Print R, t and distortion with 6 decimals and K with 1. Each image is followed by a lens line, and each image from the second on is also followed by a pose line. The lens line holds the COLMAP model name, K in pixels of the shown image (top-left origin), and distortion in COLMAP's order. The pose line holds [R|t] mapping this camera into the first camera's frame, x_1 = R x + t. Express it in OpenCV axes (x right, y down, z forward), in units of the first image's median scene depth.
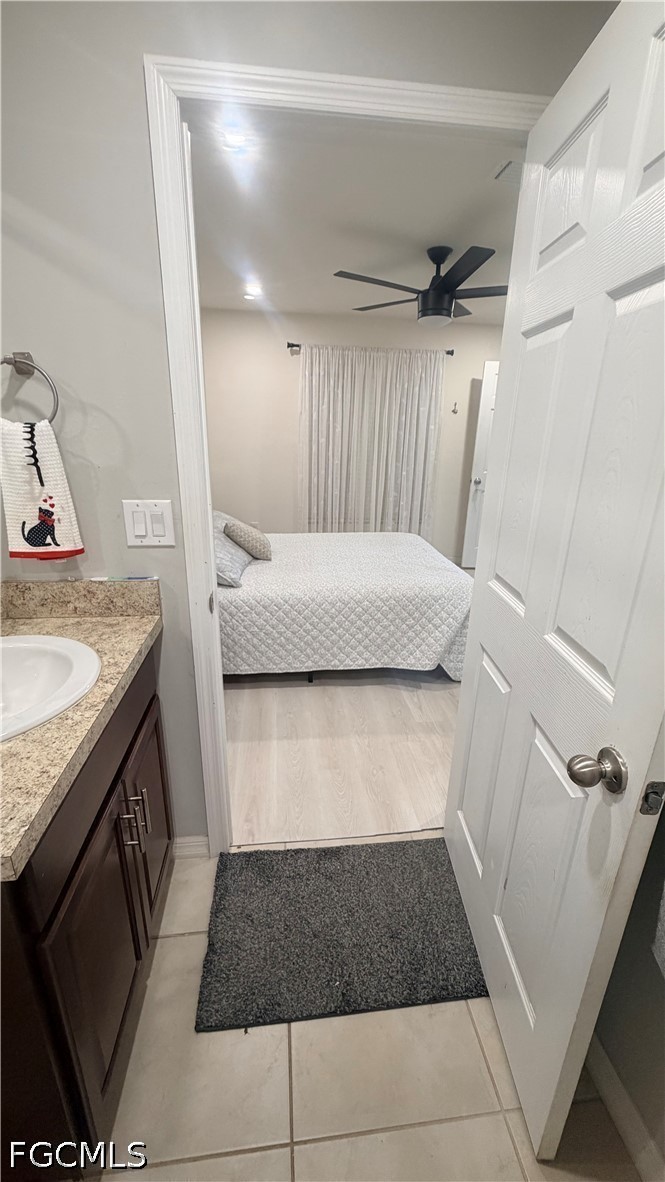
lens RADIAL K [[473.0, 0, 332.3], [0, 473.0, 590.1], [0, 0, 1]] dist [0.000334, 0.000845]
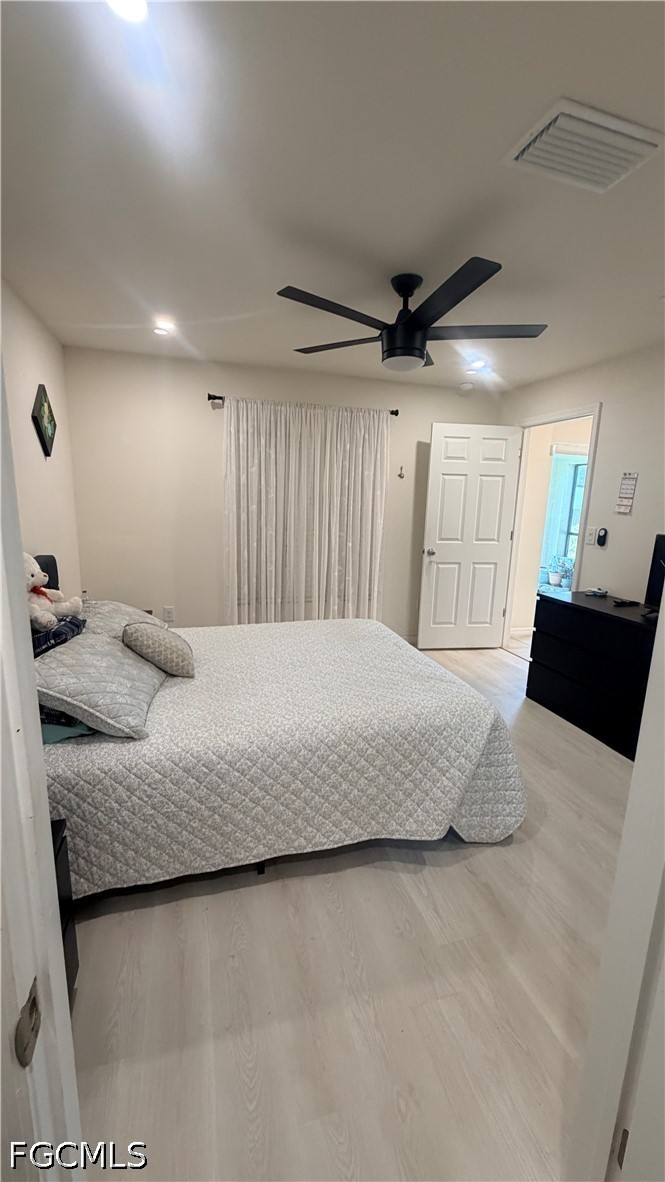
lens RADIAL K [[473.0, 0, 332.3], [0, 473.0, 590.1], [0, 0, 1]] dist [0.000334, 0.000845]
pose [[0.985123, -0.030198, 0.169177, -0.047753], [0.051303, 0.991227, -0.121806, -0.105616], [-0.164015, 0.128673, 0.978030, 0.300558]]
